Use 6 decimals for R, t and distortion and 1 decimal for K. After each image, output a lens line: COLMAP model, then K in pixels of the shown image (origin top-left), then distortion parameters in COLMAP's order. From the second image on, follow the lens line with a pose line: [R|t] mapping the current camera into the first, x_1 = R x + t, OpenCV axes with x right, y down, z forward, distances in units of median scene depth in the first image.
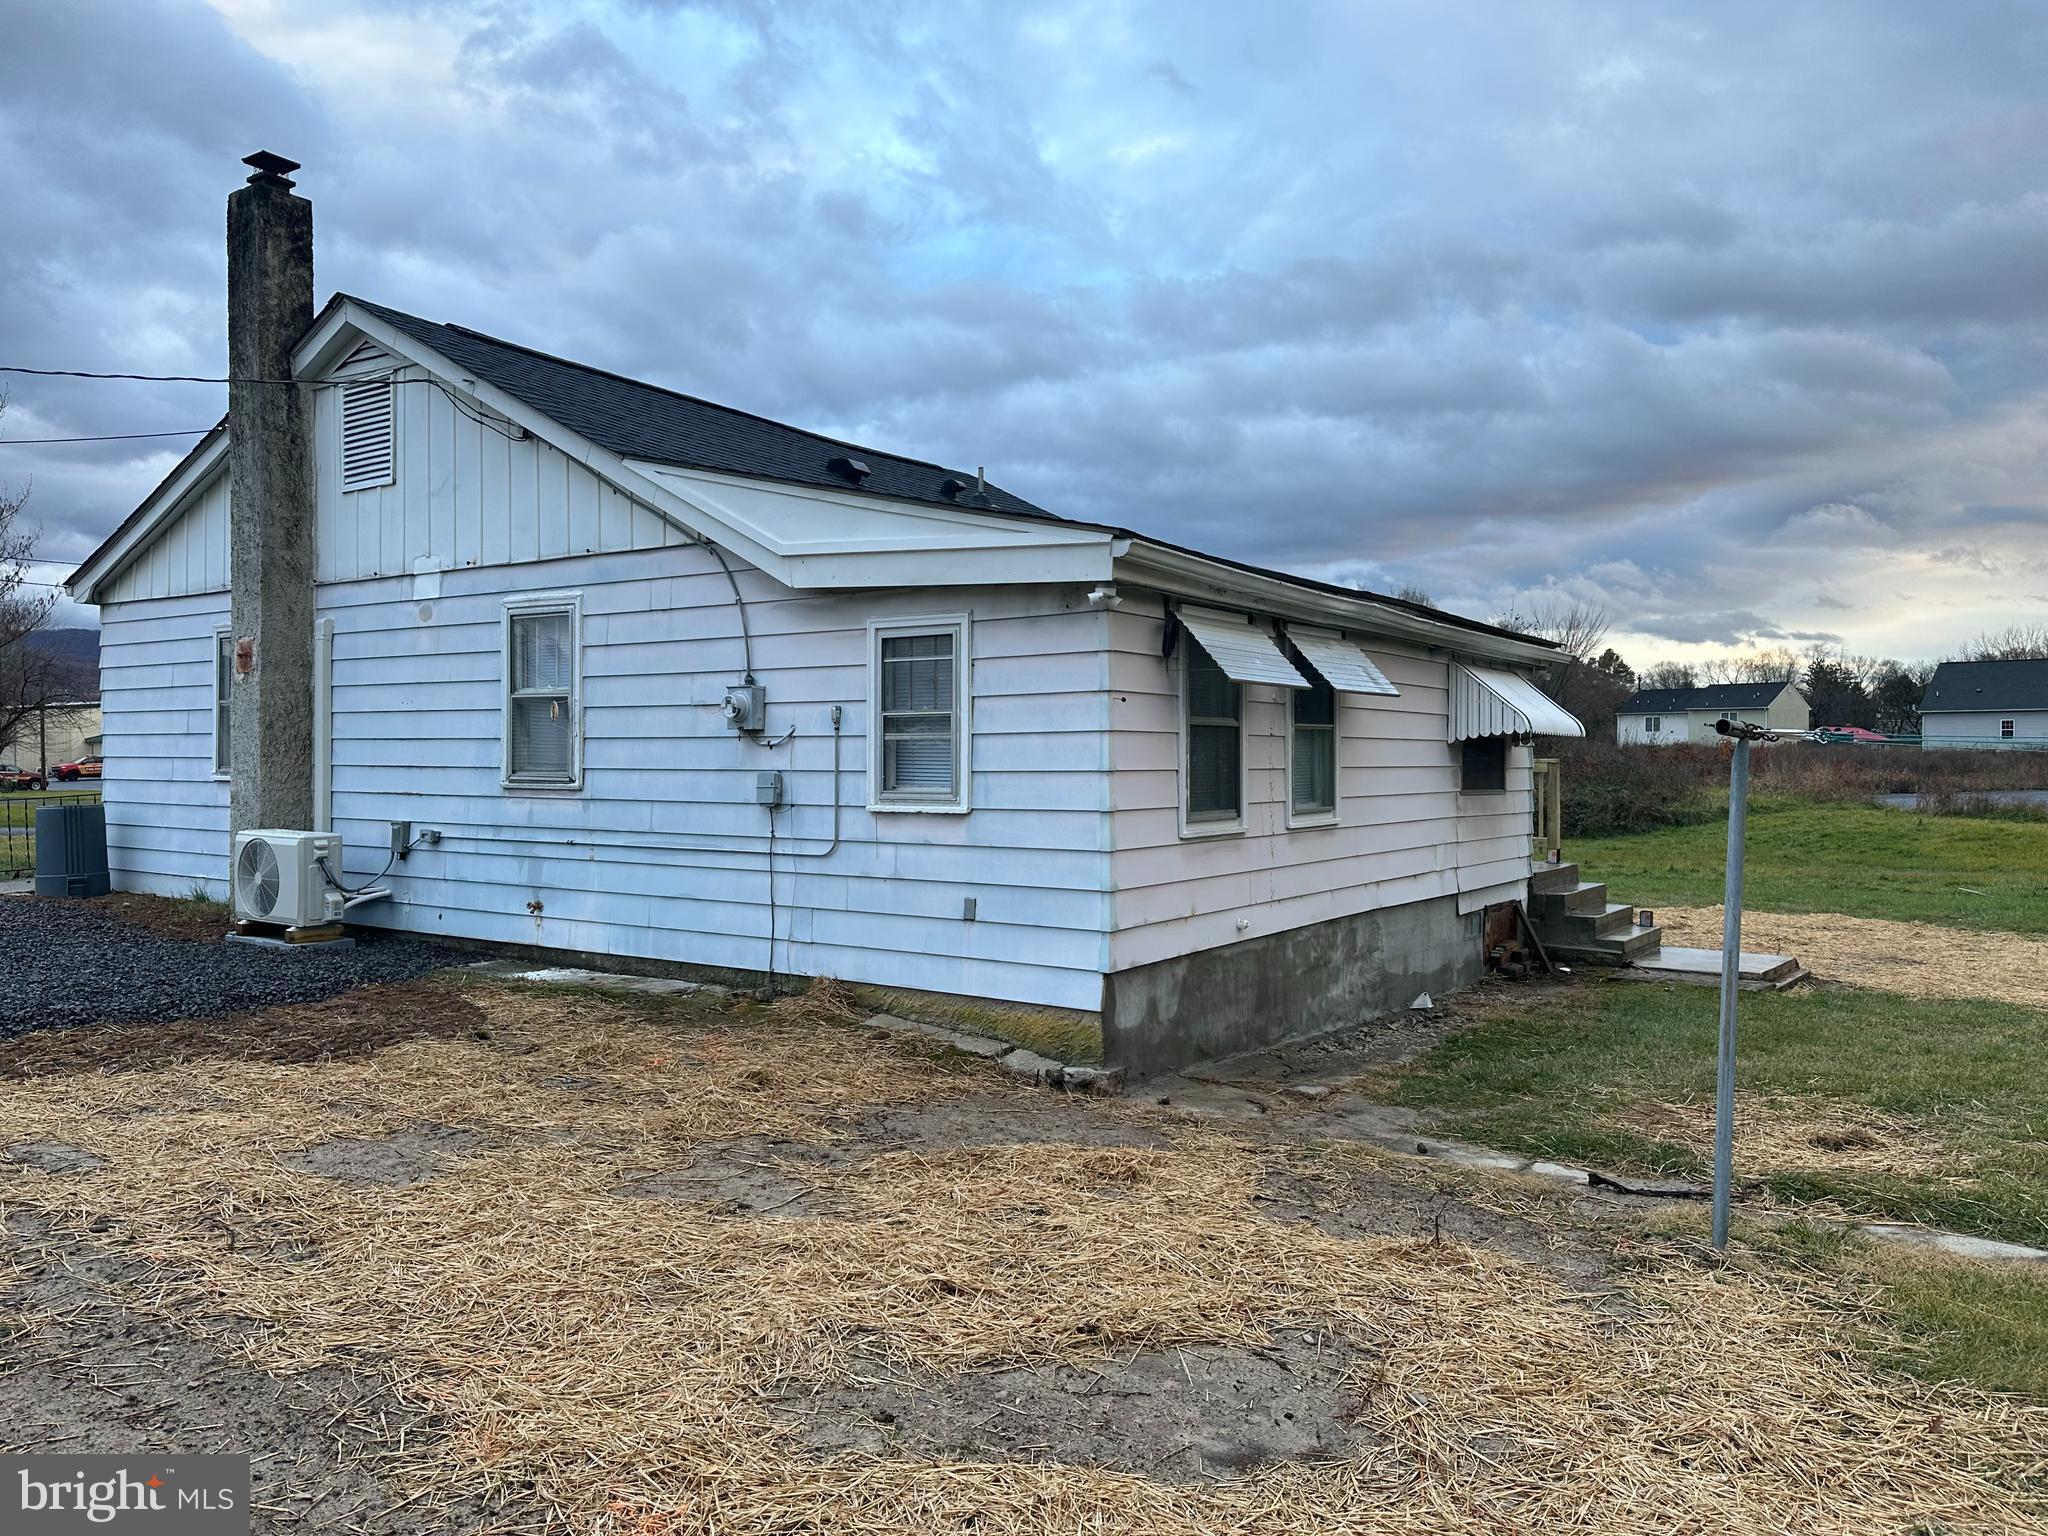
lens RADIAL K [[1445.3, 0, 1026.0], [0, 1445.3, 775.1], [0, 0, 1]] dist [0.066327, -0.092381]
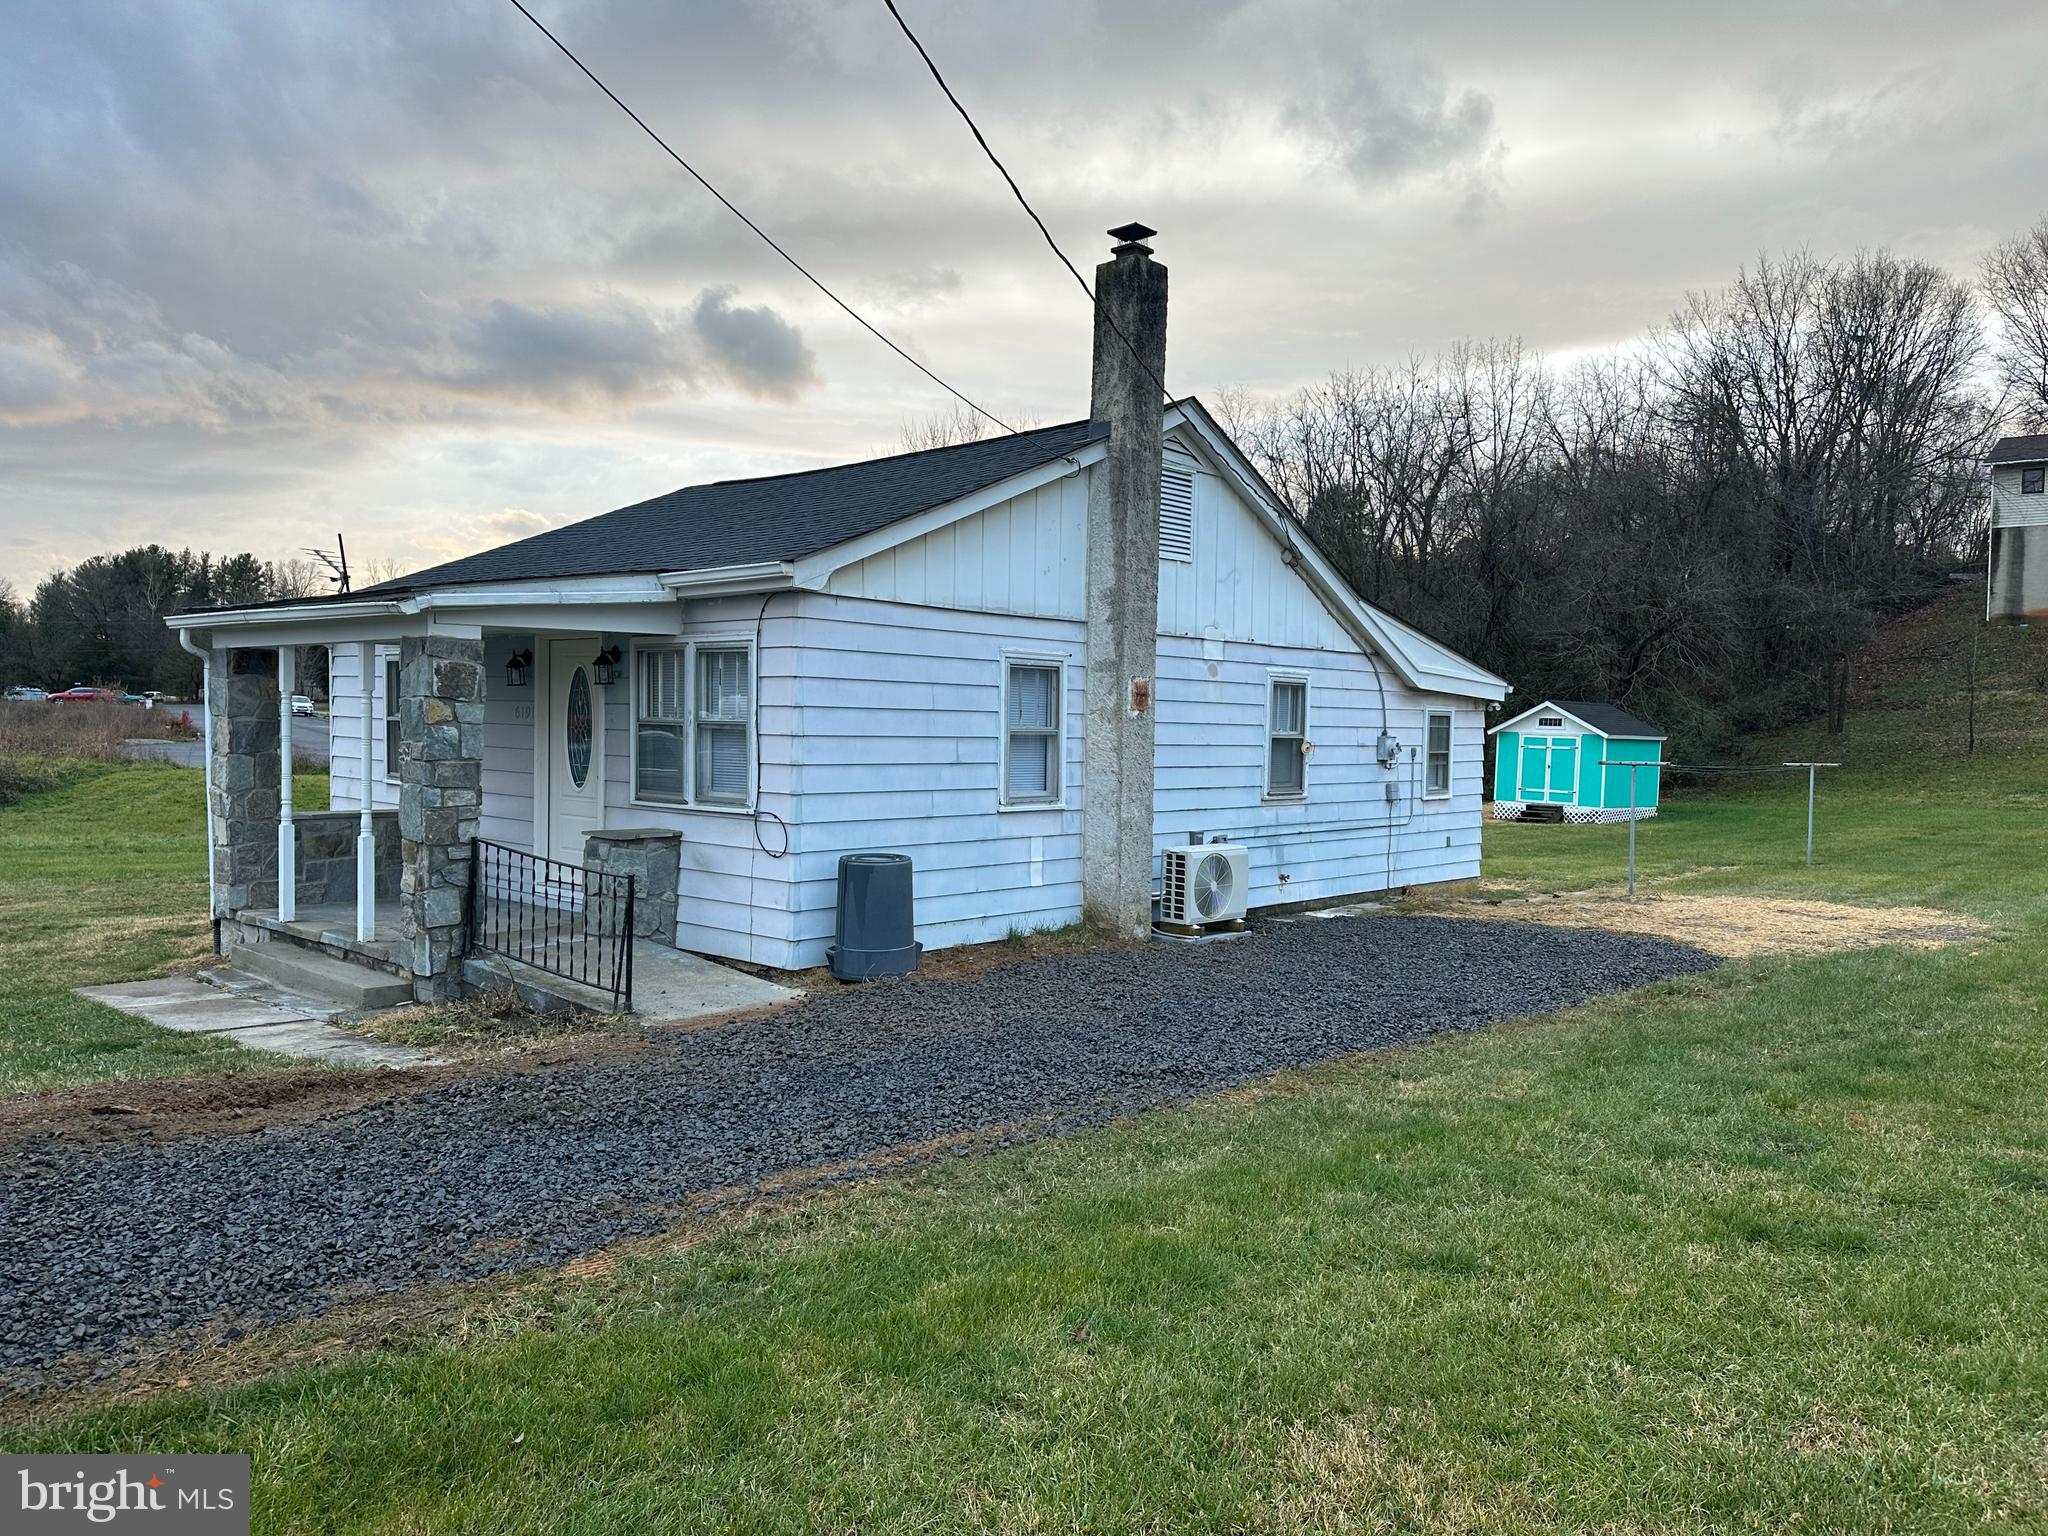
lens RADIAL K [[1445.3, 0, 1021.0], [0, 1445.3, 761.9], [0, 0, 1]] dist [0.066327, -0.092381]
pose [[0.146904, -0.021485, 0.988917, -1.883156], [0.003211, 0.999769, 0.021244, -0.062554], [-0.989146, 0.000055, 0.146939, 1.070957]]
